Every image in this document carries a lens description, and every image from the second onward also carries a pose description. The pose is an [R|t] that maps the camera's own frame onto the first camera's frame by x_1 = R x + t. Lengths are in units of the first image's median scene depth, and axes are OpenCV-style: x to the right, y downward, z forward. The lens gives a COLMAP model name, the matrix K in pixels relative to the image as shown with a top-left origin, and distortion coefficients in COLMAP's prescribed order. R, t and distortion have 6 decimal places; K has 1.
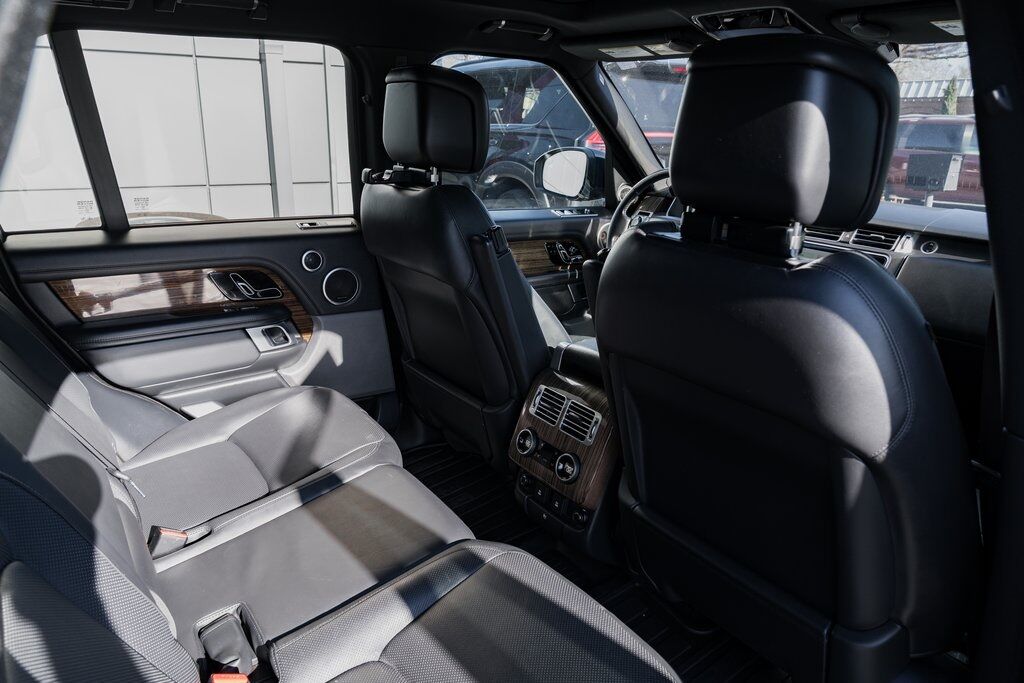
lens RADIAL K [[697.1, 0, 506.6], [0, 697.1, 348.0], [0, 0, 1]] dist [-0.013539, 0.003742]
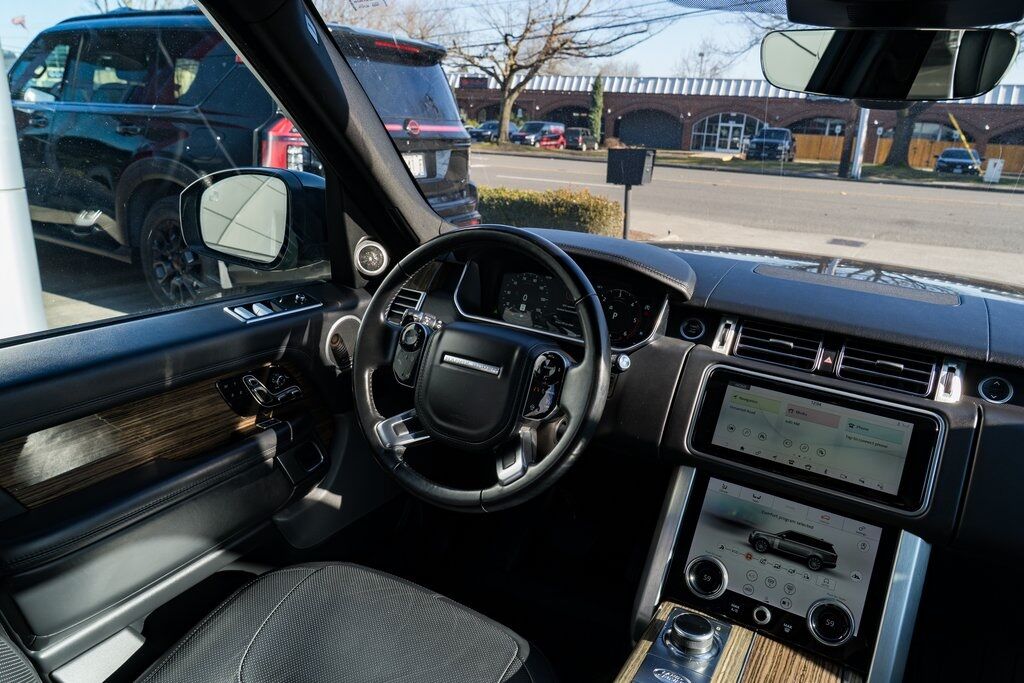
lens RADIAL K [[697.1, 0, 506.6], [0, 697.1, 348.0], [0, 0, 1]] dist [-0.013539, 0.003742]
pose [[0.908512, -0.106135, 0.404156, 0.045061], [0.097543, 0.994351, 0.041856, -0.172975], [-0.406315, 0.001396, 0.913732, 0.493063]]
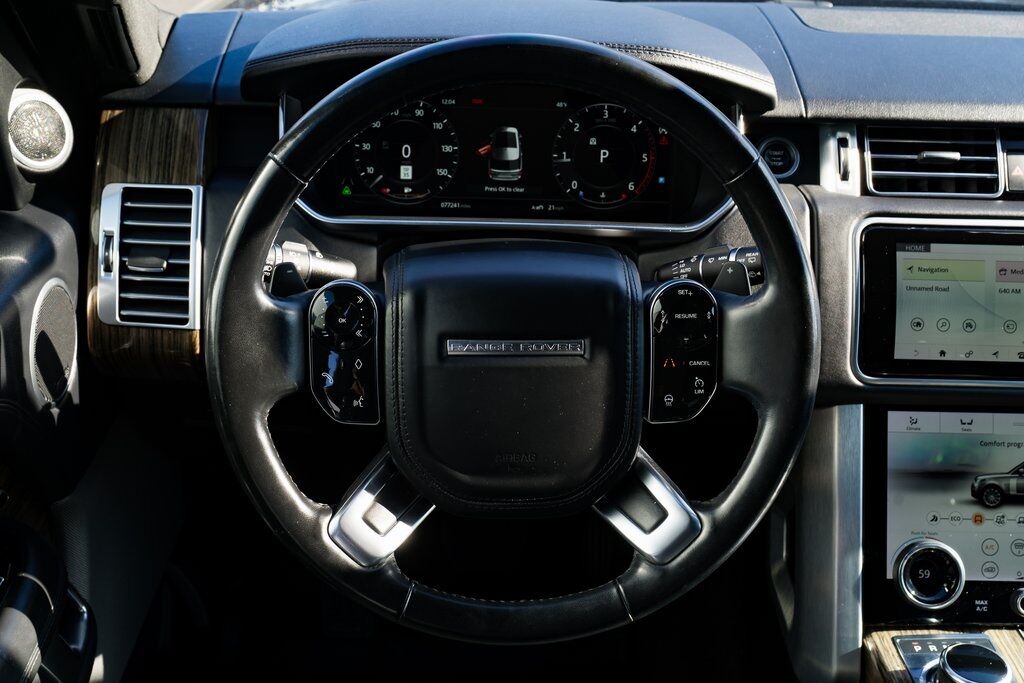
lens RADIAL K [[1141.7, 0, 509.5], [0, 1141.7, 343.9], [0, 0, 1]] dist [0.014097, 0.002311]
pose [[0.560706, -0.412651, 0.717864, -0.038357], [0.247828, 0.910861, 0.330020, -0.255723], [-0.790057, -0.007138, 0.612991, 0.689626]]
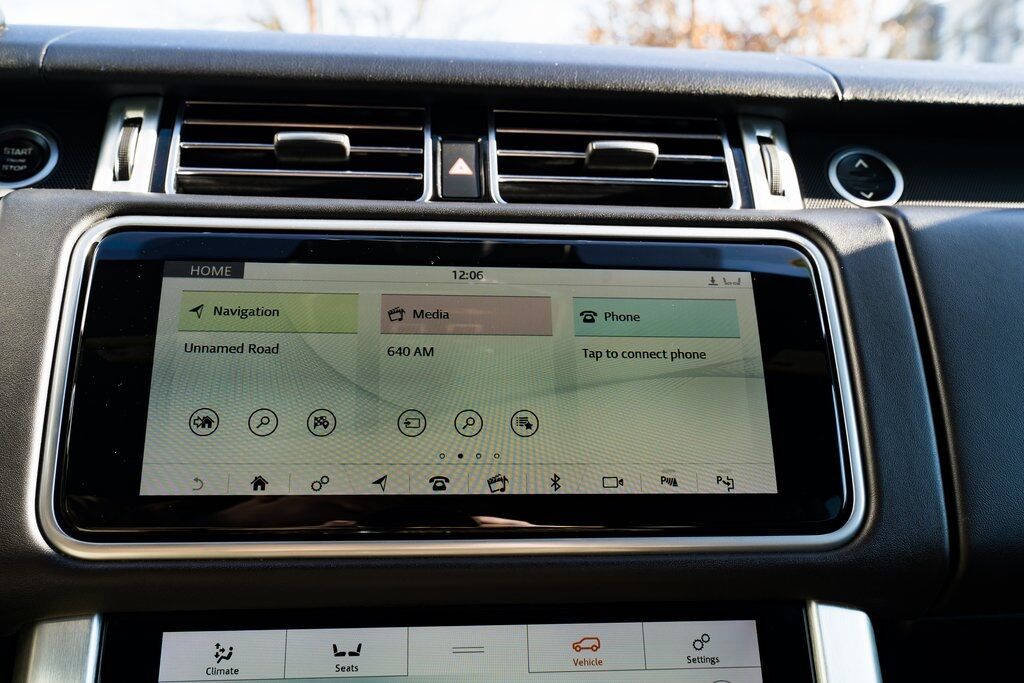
lens RADIAL K [[1028.4, 0, 524.0], [0, 1028.4, 369.4], [0, 0, 1]] dist [0.003583, 0.003037]
pose [[0.479925, -0.145295, 0.865194, 0.217917], [0.268821, 0.963107, 0.012622, -0.090090], [-0.835109, 0.226525, 0.501278, 0.696693]]
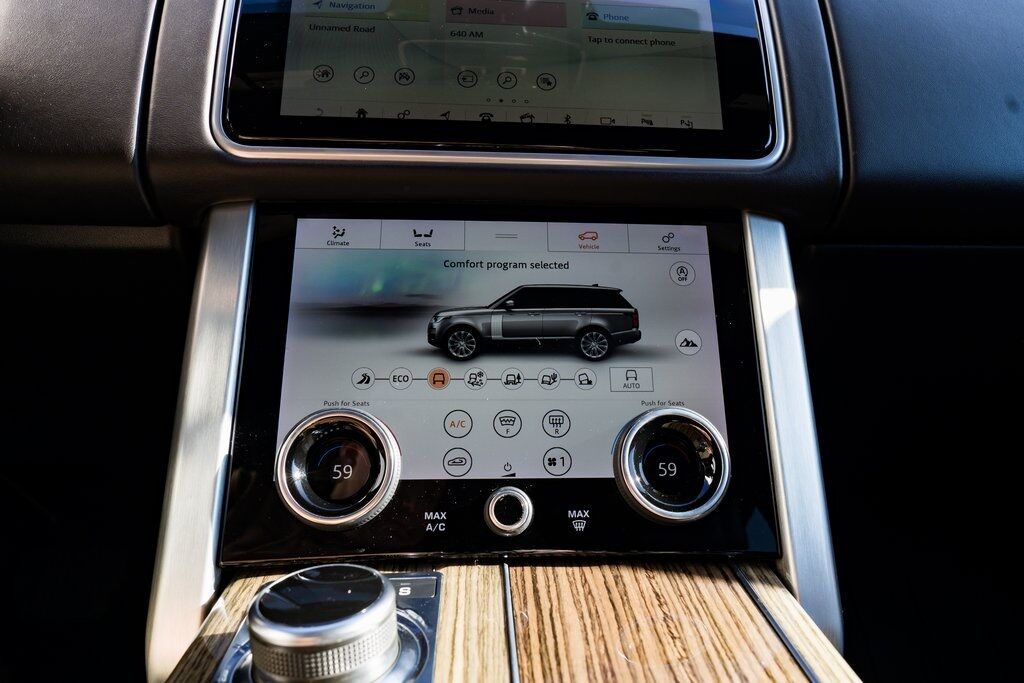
lens RADIAL K [[739.2, 0, 546.6], [0, 739.2, 339.6], [0, 0, 1]] dist [-0.019266, 0.000374]
pose [[0.498102, -0.202020, 0.843257, 0.204742], [0.264286, 0.961582, 0.074256, -0.034042], [-0.825861, 0.185874, 0.532357, 0.702399]]
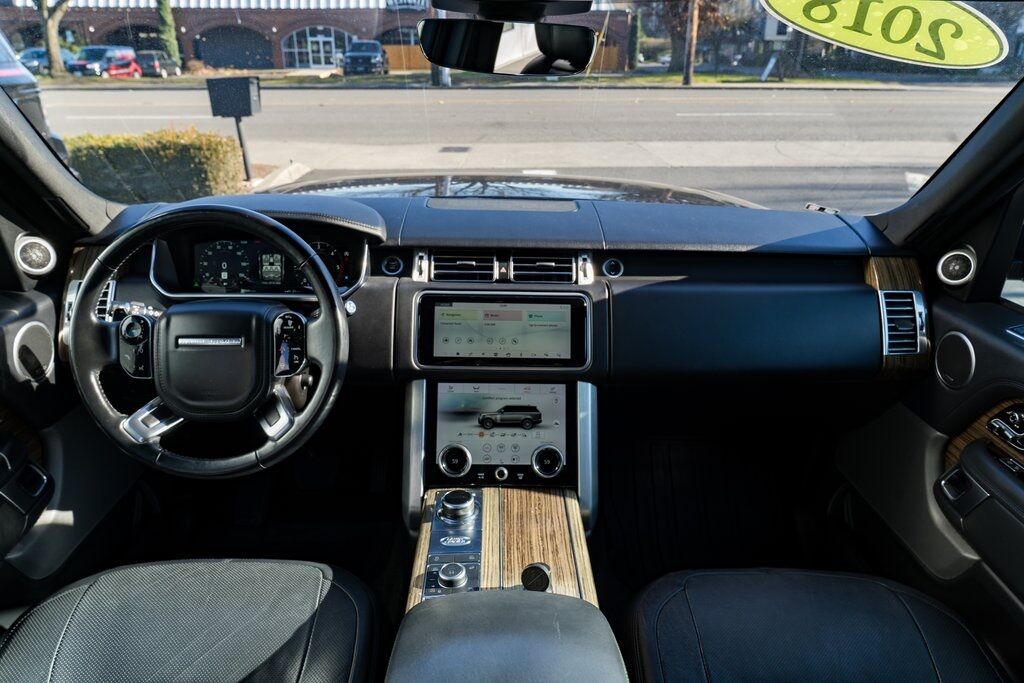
lens RADIAL K [[696.8, 0, 513.4], [0, 696.8, 345.1], [0, 0, 1]] dist [-0.015380, 0.005915]
pose [[0.557088, -0.343846, 0.755925, -0.031584], [0.259533, 0.936748, 0.234831, -0.199131], [-0.788857, 0.065366, 0.611091, 0.466694]]
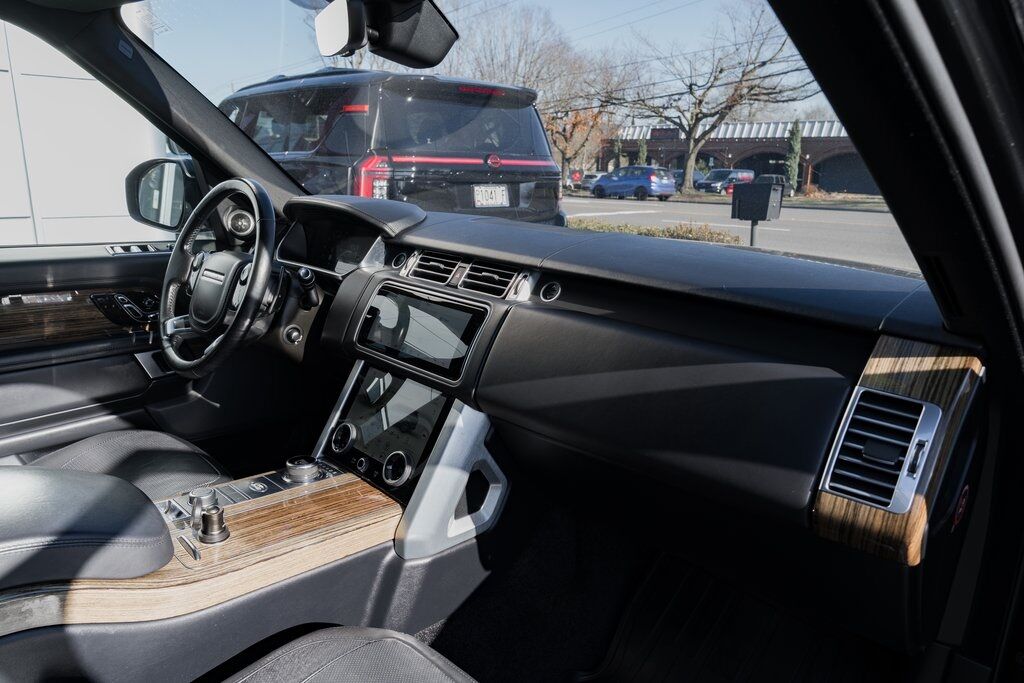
lens RADIAL K [[697.1, 0, 506.6], [0, 697.1, 348.0], [0, 0, 1]] dist [-0.013539, 0.003742]
pose [[0.987531, -0.040498, 0.152127, 0.345853], [0.048408, 0.997642, -0.048657, -0.046821], [-0.149798, 0.055414, 0.987163, 0.275904]]
